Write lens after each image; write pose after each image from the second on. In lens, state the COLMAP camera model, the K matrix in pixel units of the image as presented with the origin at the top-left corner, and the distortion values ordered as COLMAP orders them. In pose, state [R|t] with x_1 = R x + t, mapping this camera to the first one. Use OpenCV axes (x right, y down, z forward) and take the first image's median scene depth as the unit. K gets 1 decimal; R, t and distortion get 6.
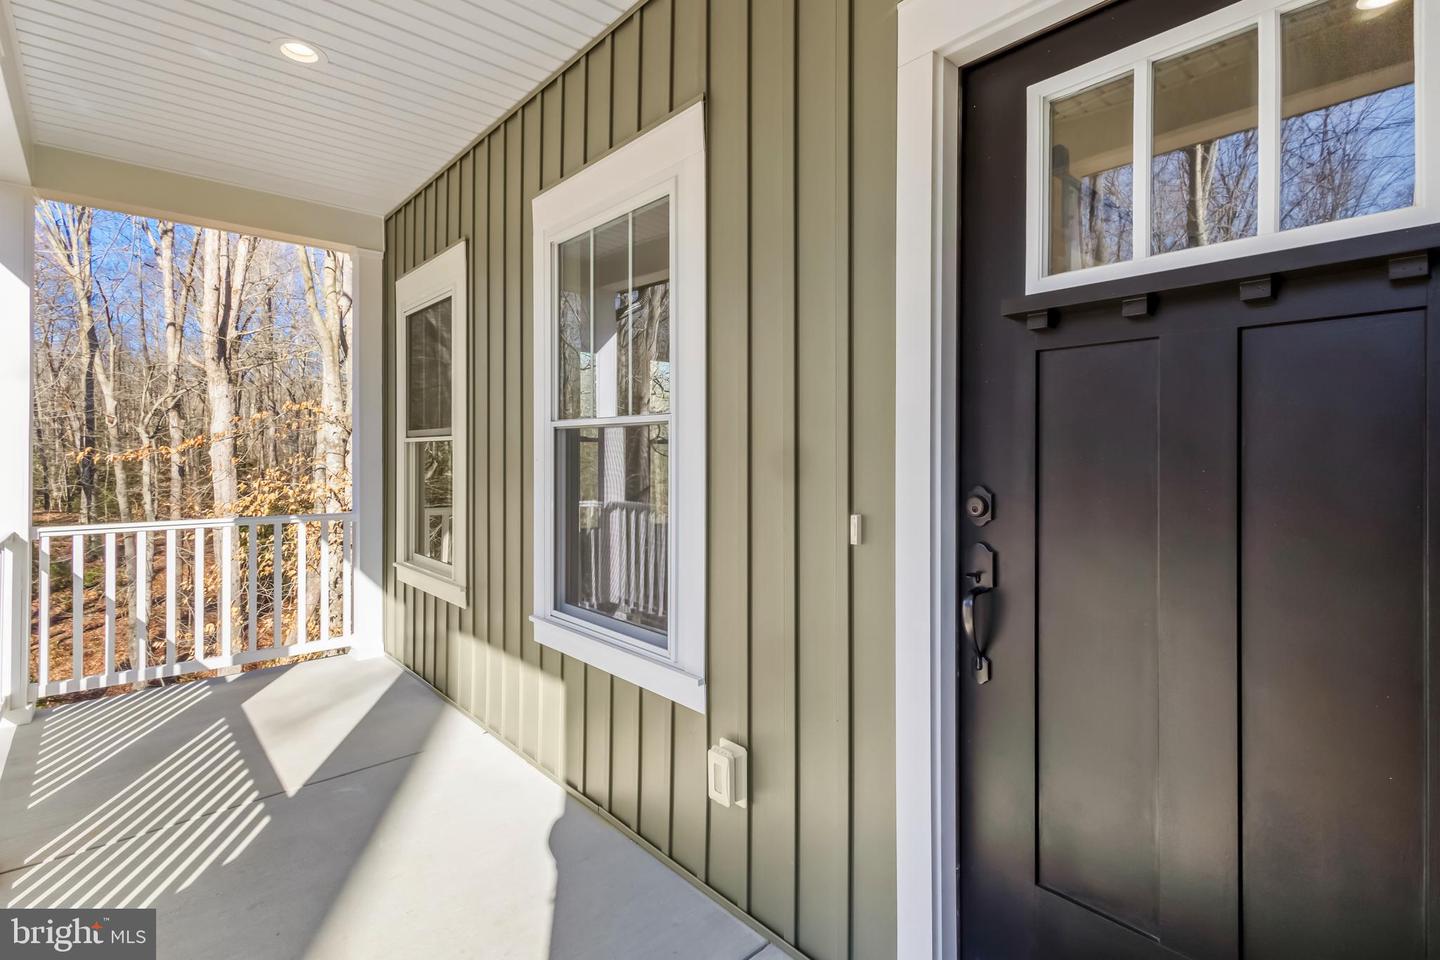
lens RADIAL K [[672.1, 0, 719.8], [0, 672.1, 440.0], [0, 0, 1]] dist [0.015627, -0.000564]
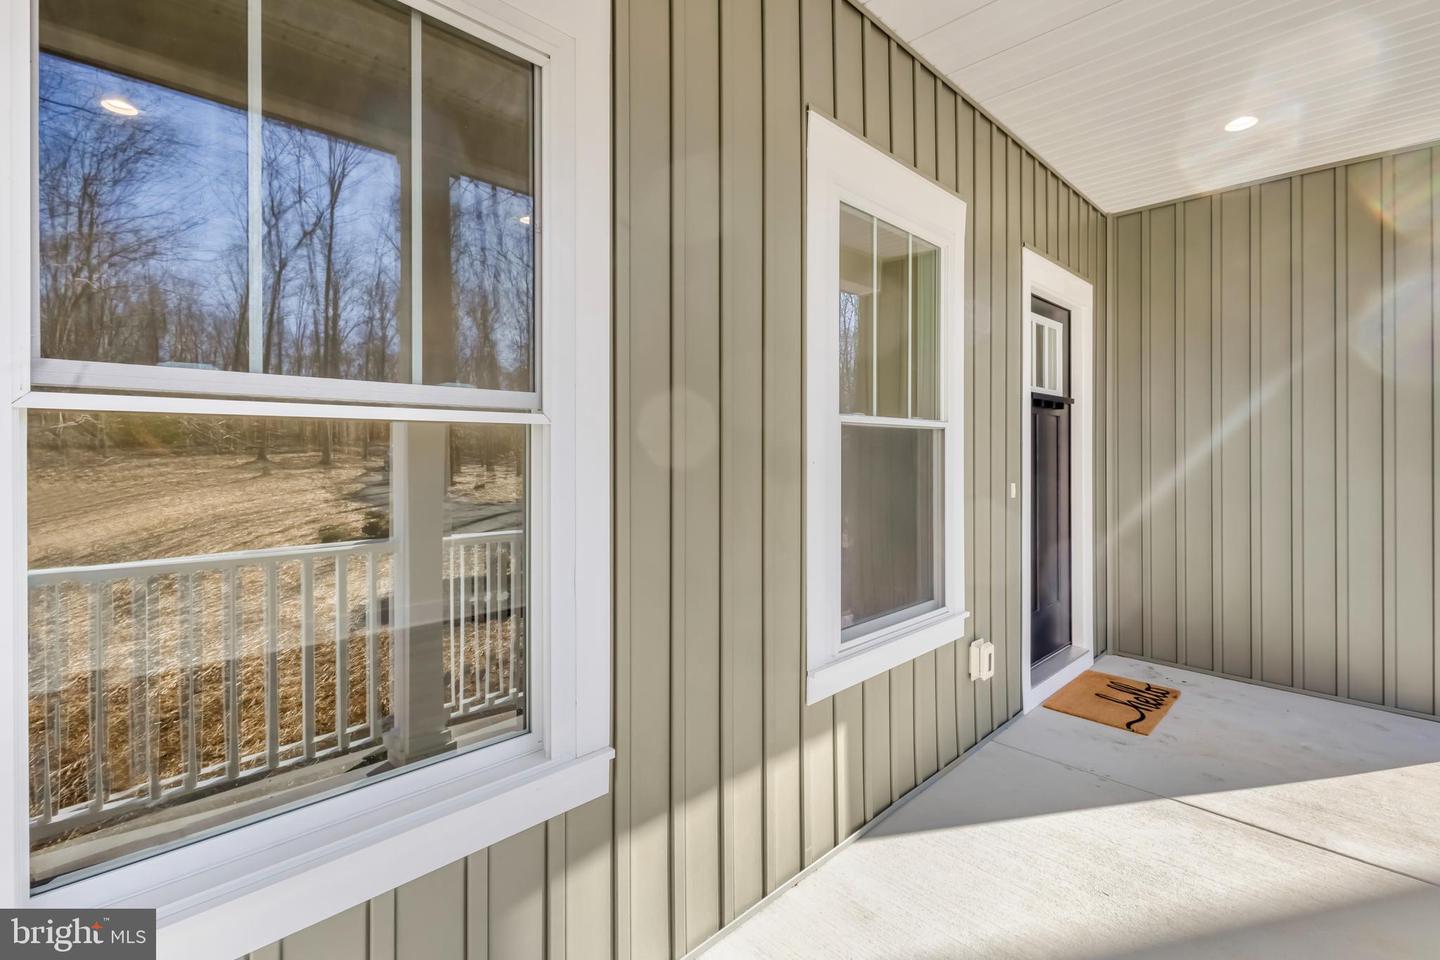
lens RADIAL K [[672.1, 0, 719.8], [0, 672.1, 440.0], [0, 0, 1]] dist [0.015627, -0.000564]
pose [[-0.058482, 0.024705, 0.997983, -1.051881], [-0.009646, 0.999633, -0.025311, 0.026960], [-0.998242, -0.011107, -0.058222, 1.187343]]
